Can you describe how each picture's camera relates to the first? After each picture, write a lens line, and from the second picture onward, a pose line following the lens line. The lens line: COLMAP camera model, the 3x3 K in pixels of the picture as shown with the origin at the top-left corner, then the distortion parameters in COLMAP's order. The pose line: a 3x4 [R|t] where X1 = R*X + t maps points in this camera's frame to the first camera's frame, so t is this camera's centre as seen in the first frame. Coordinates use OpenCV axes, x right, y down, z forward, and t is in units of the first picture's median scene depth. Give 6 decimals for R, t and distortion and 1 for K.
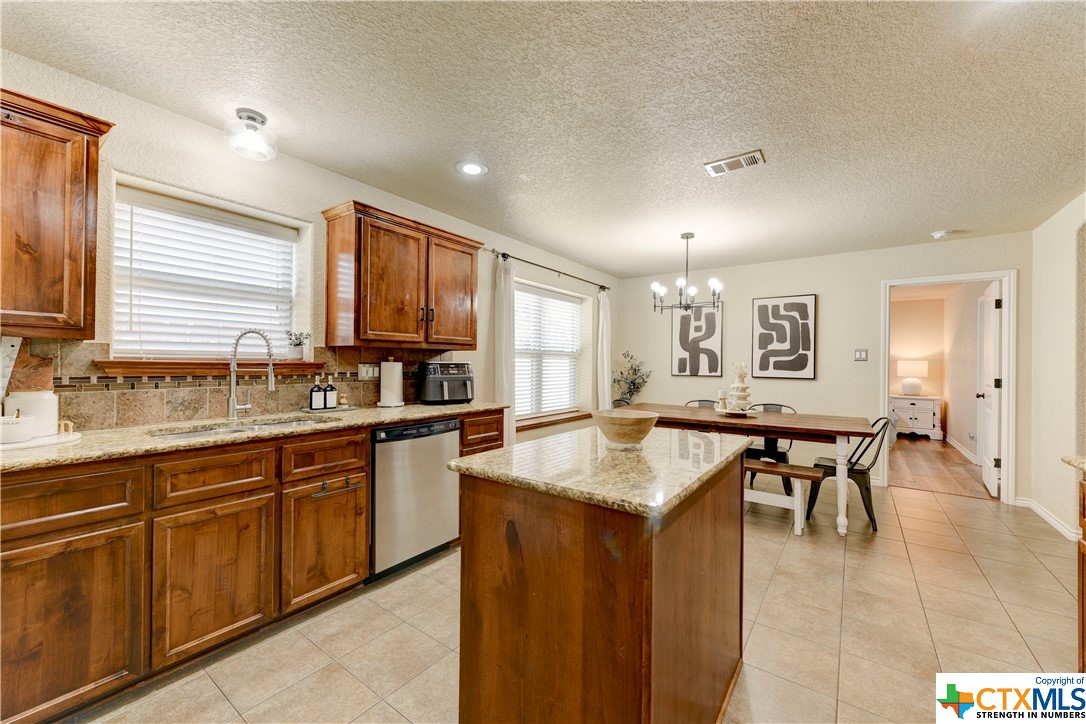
lens RADIAL K [[424.5, 0, 542.9], [0, 424.5, 360.6], [0, 0, 1]] dist [0.006934, -0.001832]
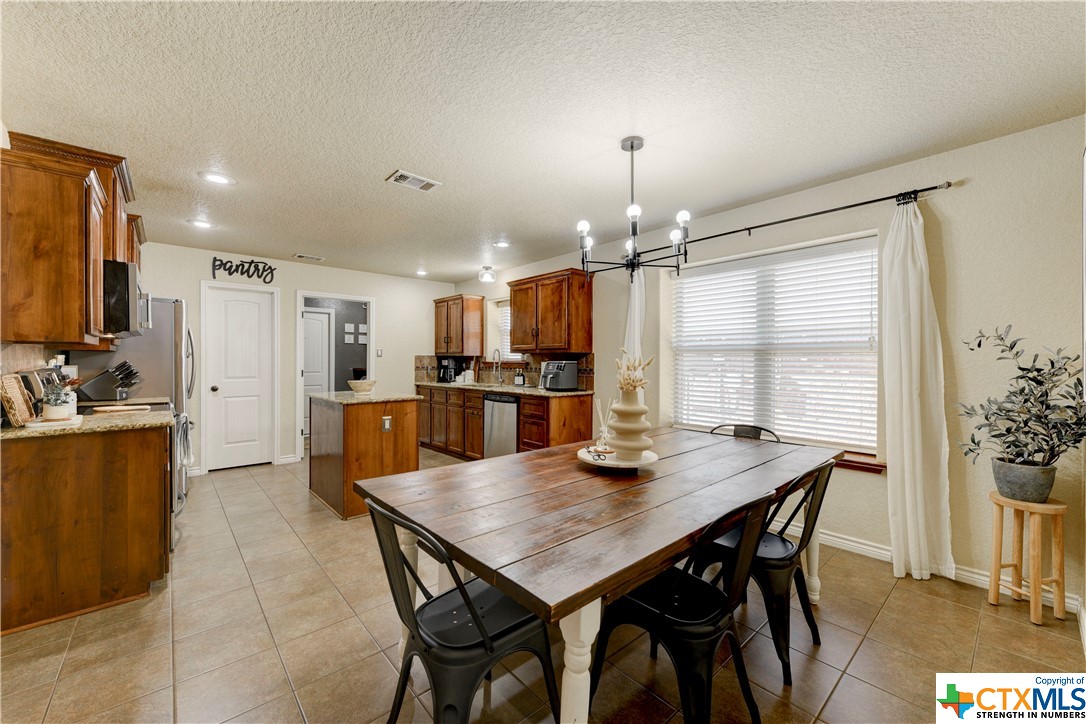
lens RADIAL K [[424.5, 0, 543.9], [0, 424.5, 360.1], [0, 0, 1]] dist [0.006934, -0.001832]
pose [[-0.214510, -0.013943, -0.976622, 1.353024], [-0.000981, 0.999901, -0.014060, 0.021003], [0.976721, -0.002058, -0.214502, 1.451371]]
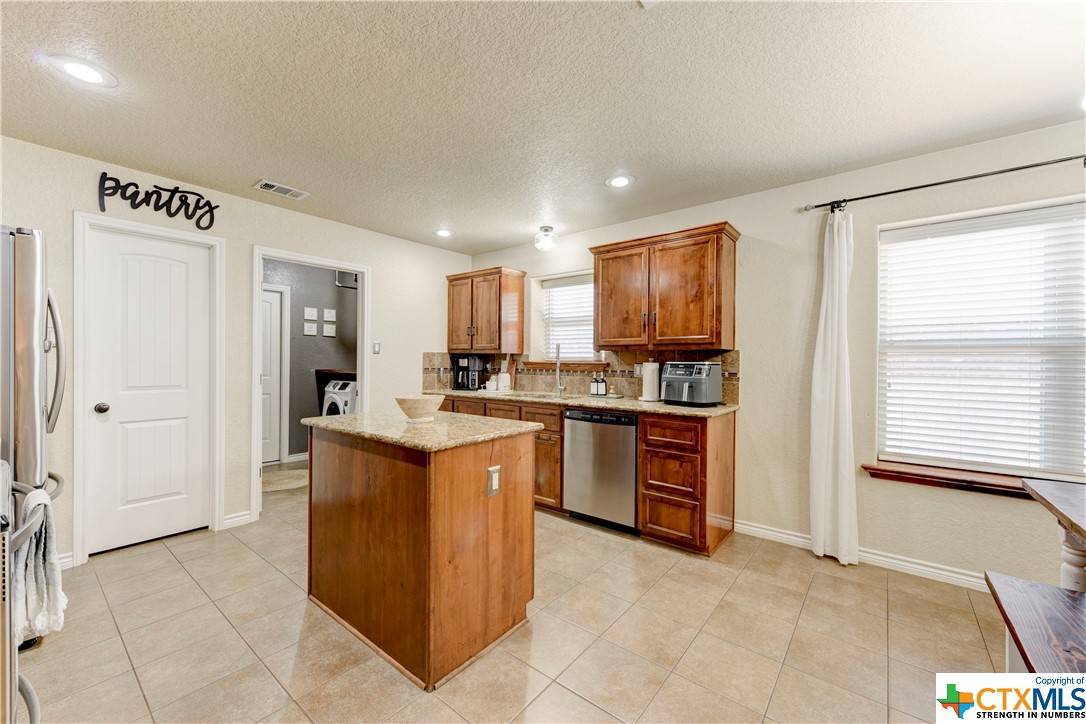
lens RADIAL K [[424.5, 0, 543.2], [0, 424.5, 360.2], [0, 0, 1]] dist [0.006934, -0.001832]
pose [[-0.048138, -0.012031, -0.998768, 0.874754], [-0.002949, 0.999925, -0.011903, 0.012671], [0.998836, 0.002372, -0.048169, 0.826216]]
